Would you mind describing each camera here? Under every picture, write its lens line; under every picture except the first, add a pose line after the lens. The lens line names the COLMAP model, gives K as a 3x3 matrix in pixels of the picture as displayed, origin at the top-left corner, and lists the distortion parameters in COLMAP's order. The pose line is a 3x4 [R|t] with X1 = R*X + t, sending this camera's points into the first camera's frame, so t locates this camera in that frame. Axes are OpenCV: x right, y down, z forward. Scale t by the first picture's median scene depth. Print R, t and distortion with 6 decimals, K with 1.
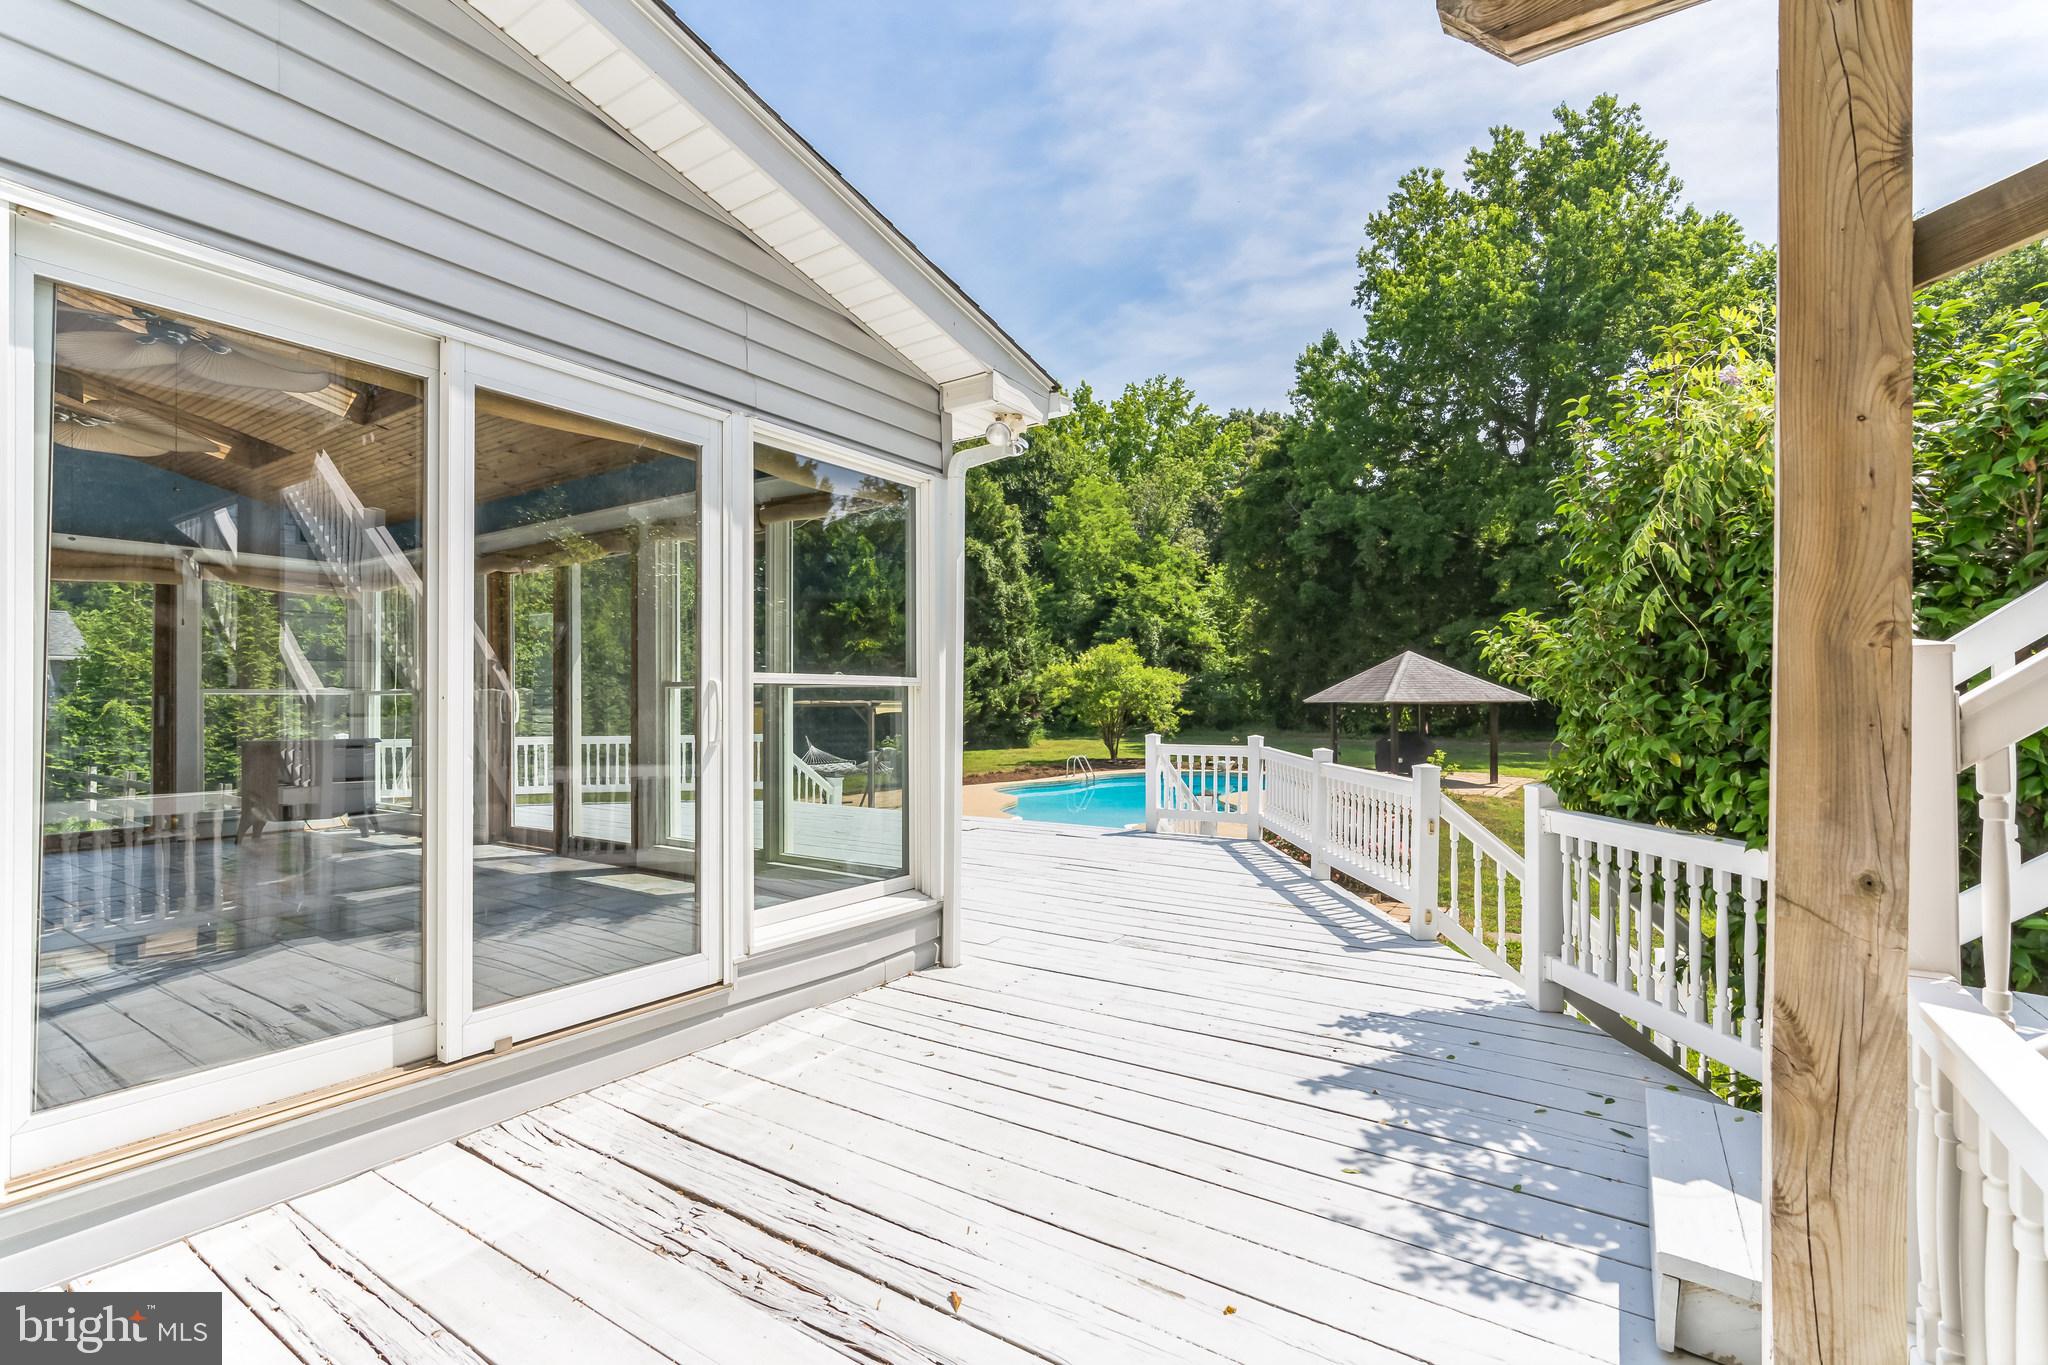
lens RADIAL K [[930.1, 0, 1018.6], [0, 930.1, 694.7], [0, 0, 1]] dist [-0.007285, 0.001728]
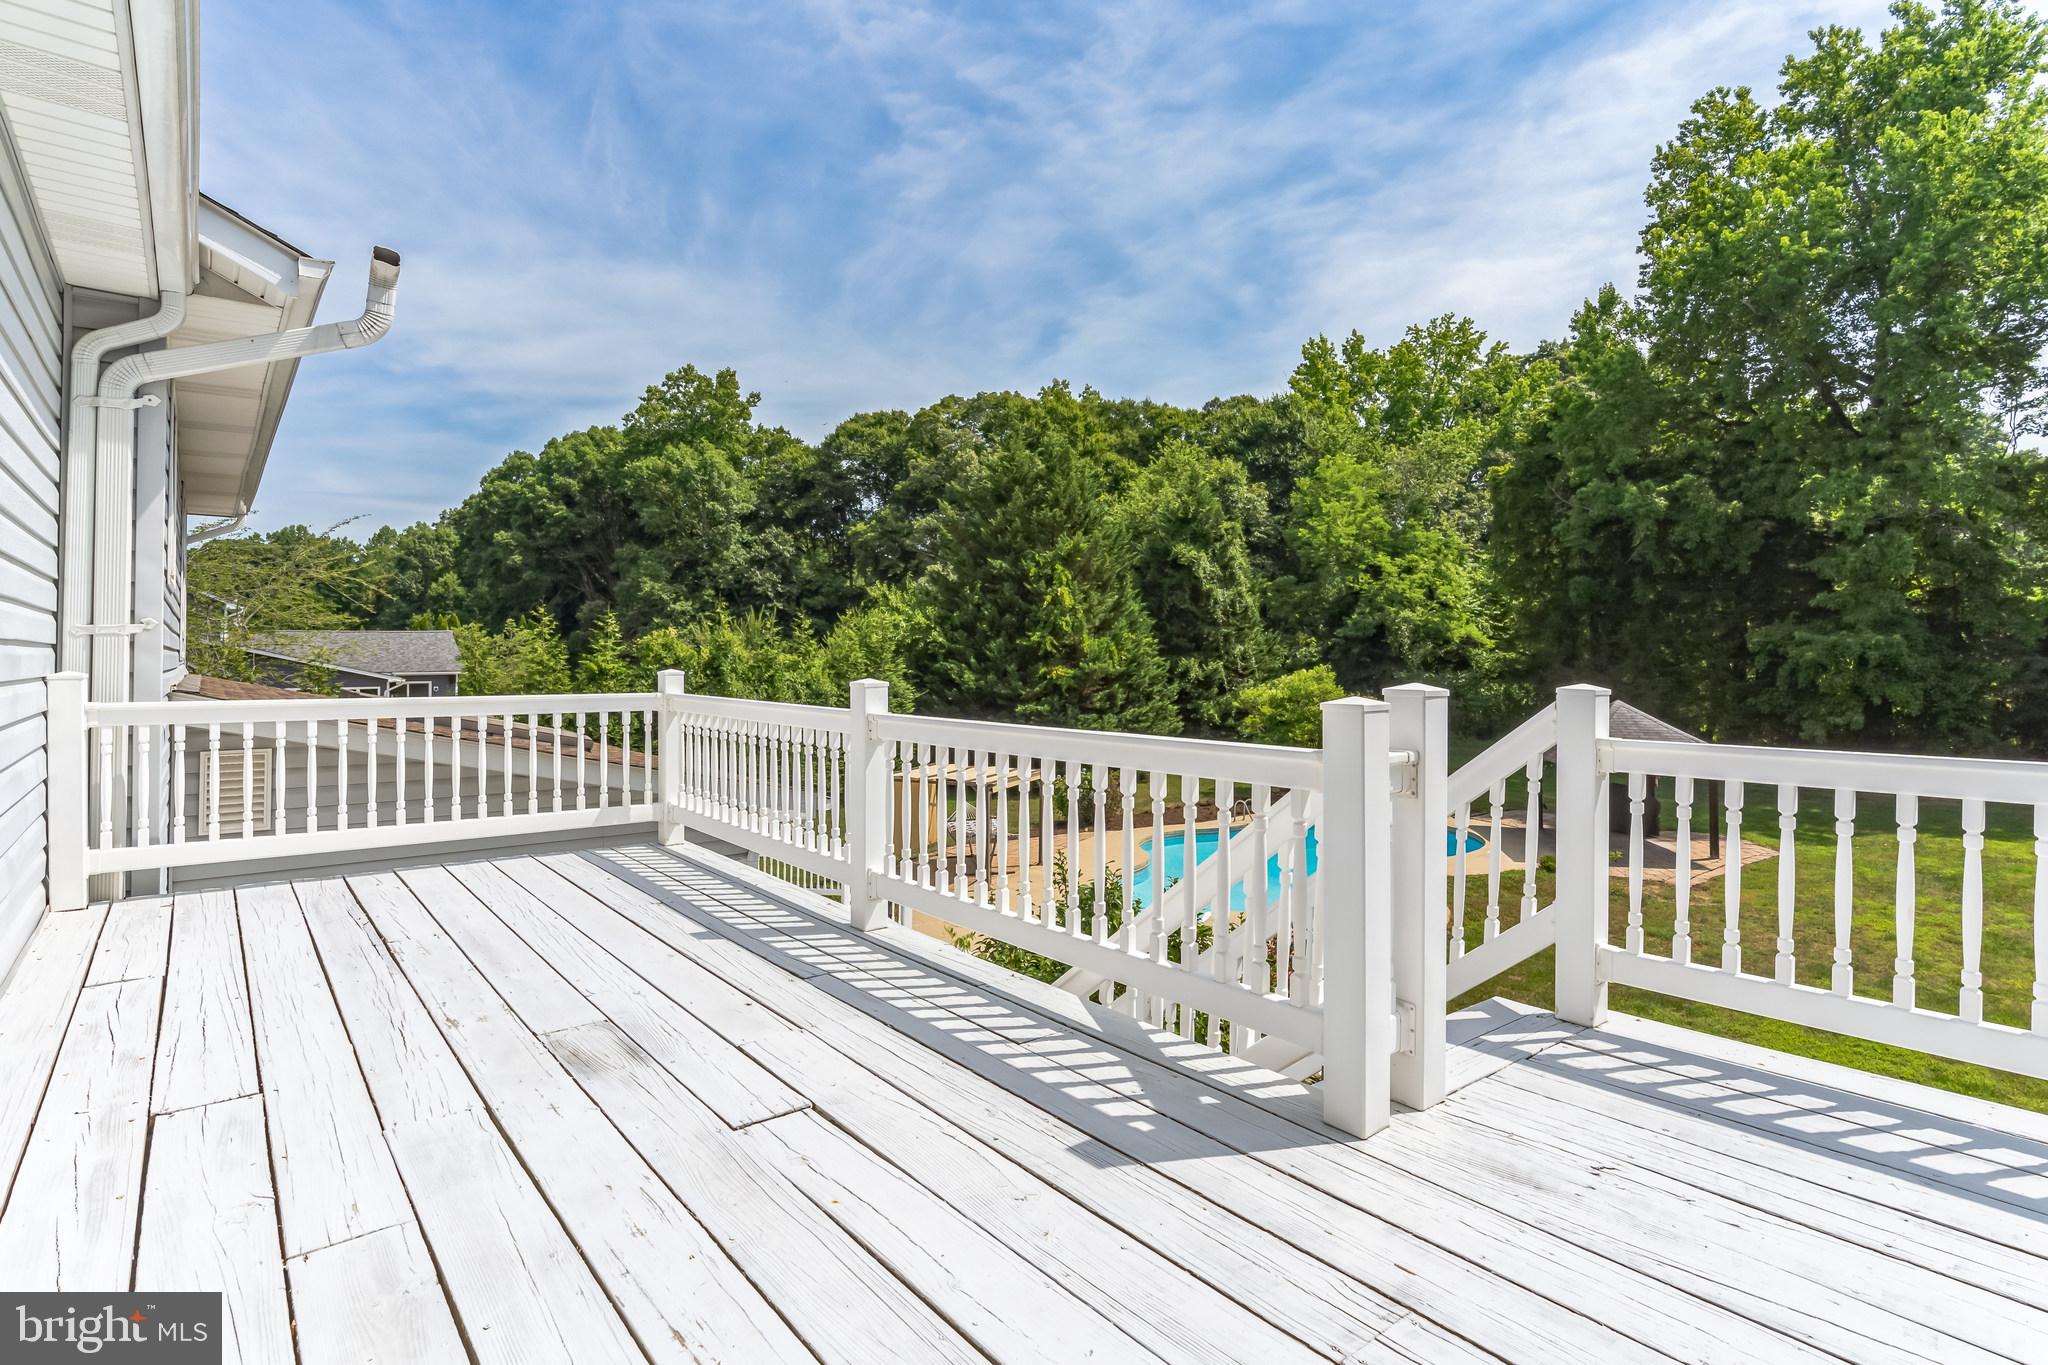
lens RADIAL K [[1016.4, 0, 1017.9], [0, 1016.4, 620.1], [0, 0, 1]] dist [-0.003108, 0.001304]
pose [[0.954645, -0.009135, -0.297605, 0.092457], [0.002130, 0.999713, -0.023853, -0.059987], [0.297737, 0.022137, 0.954391, -0.069074]]
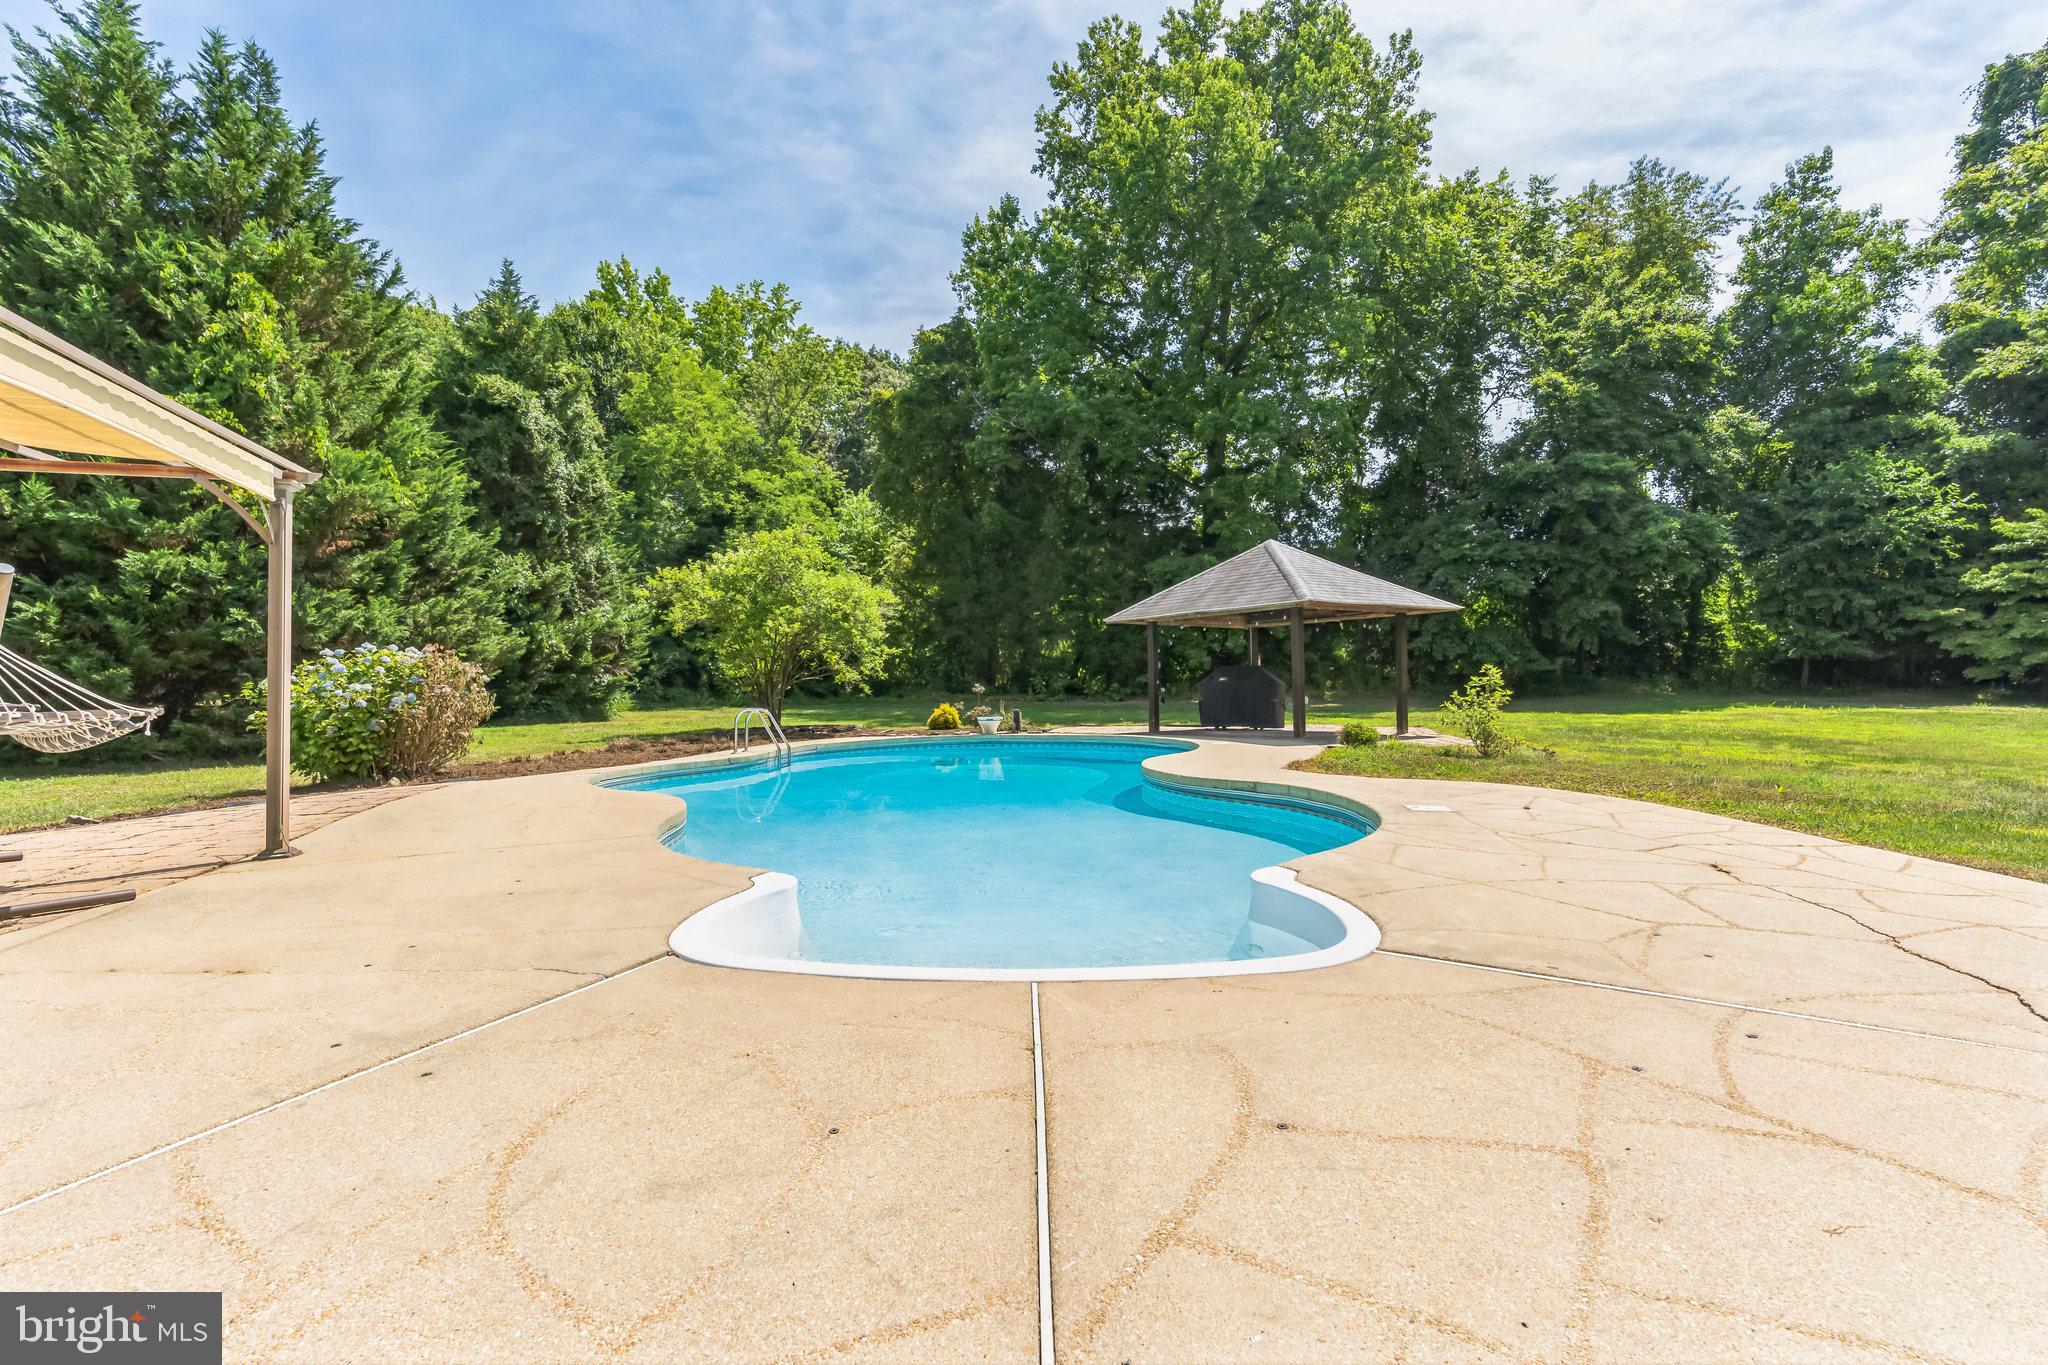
lens RADIAL K [[930.1, 0, 1031.1], [0, 930.1, 688.0], [0, 0, 1]] dist [-0.007285, 0.001728]
pose [[0.890454, -0.009801, 0.454968, -0.019405], [0.007053, 0.999945, 0.007739, 0.030297], [-0.455019, -0.003682, 0.890474, 0.287347]]
